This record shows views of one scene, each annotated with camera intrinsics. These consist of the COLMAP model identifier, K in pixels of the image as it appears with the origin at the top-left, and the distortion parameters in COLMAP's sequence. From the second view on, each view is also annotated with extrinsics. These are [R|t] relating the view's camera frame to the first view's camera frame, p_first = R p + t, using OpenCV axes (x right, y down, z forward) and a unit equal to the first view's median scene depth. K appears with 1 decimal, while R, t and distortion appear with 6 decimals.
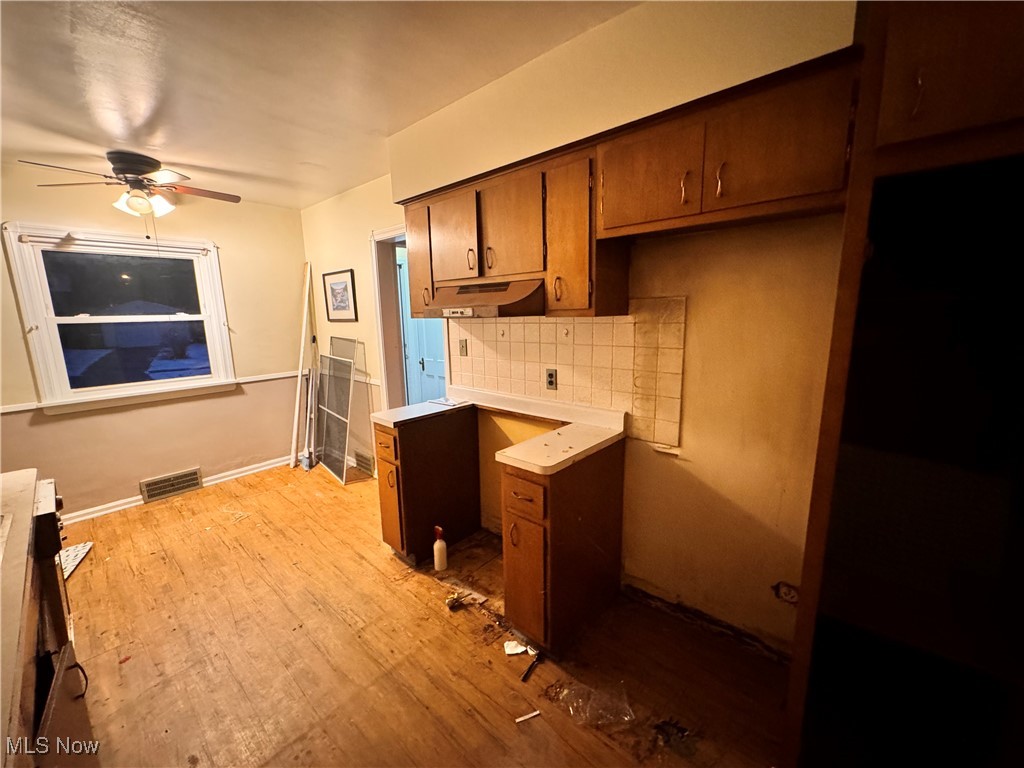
lens RADIAL K [[408.0, 0, 509.8], [0, 408.0, 381.6], [0, 0, 1]] dist [-0.002308, 0.000036]
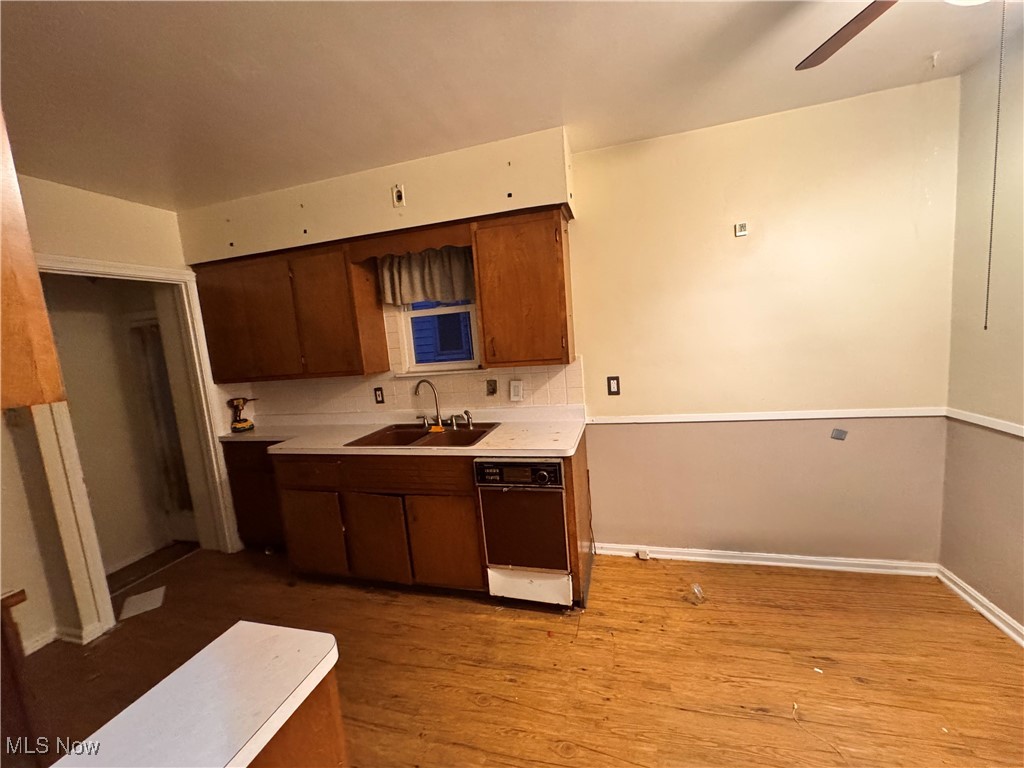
lens RADIAL K [[408.0, 0, 511.0], [0, 408.0, 381.3], [0, 0, 1]] dist [-0.002308, 0.000036]
pose [[-0.892651, 0.152722, -0.424087, -0.356377], [0.029033, 0.958379, 0.284020, -0.215254], [0.449812, 0.241219, -0.859932, 1.277661]]
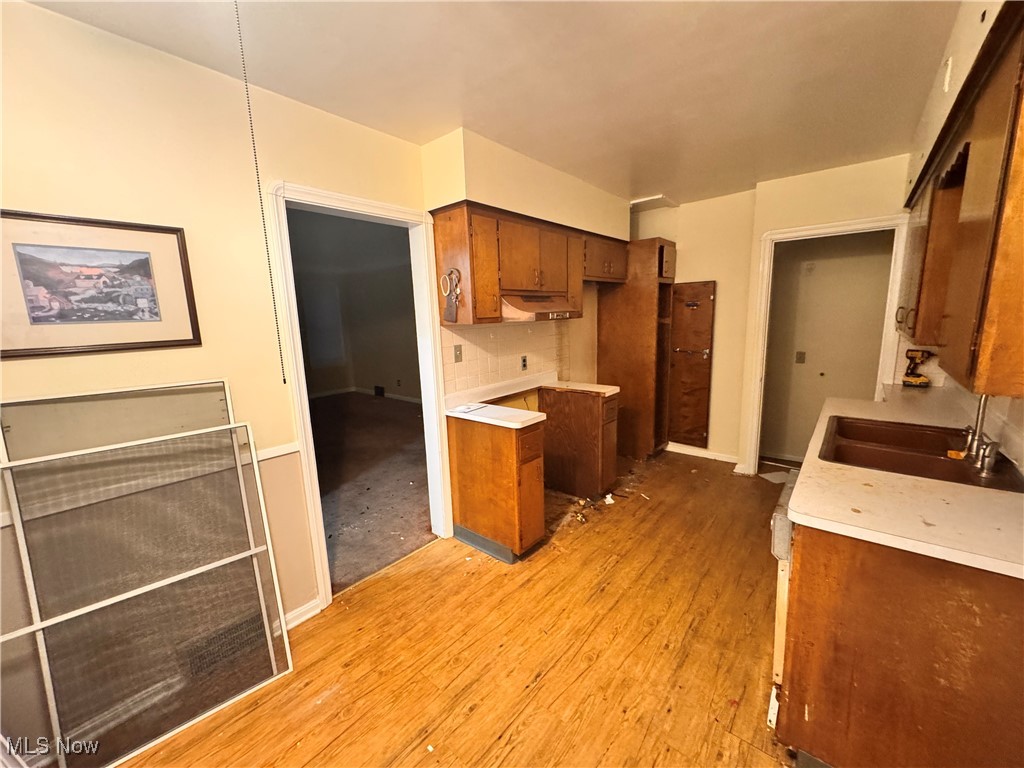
lens RADIAL K [[408.0, 0, 513.2], [0, 408.0, 386.9], [0, 0, 1]] dist [-0.002308, 0.000036]
pose [[-0.035695, -0.153341, 0.987528, -1.235568], [0.204778, 0.966068, 0.157410, -0.147450], [-0.978157, 0.207843, -0.003083, 0.971298]]
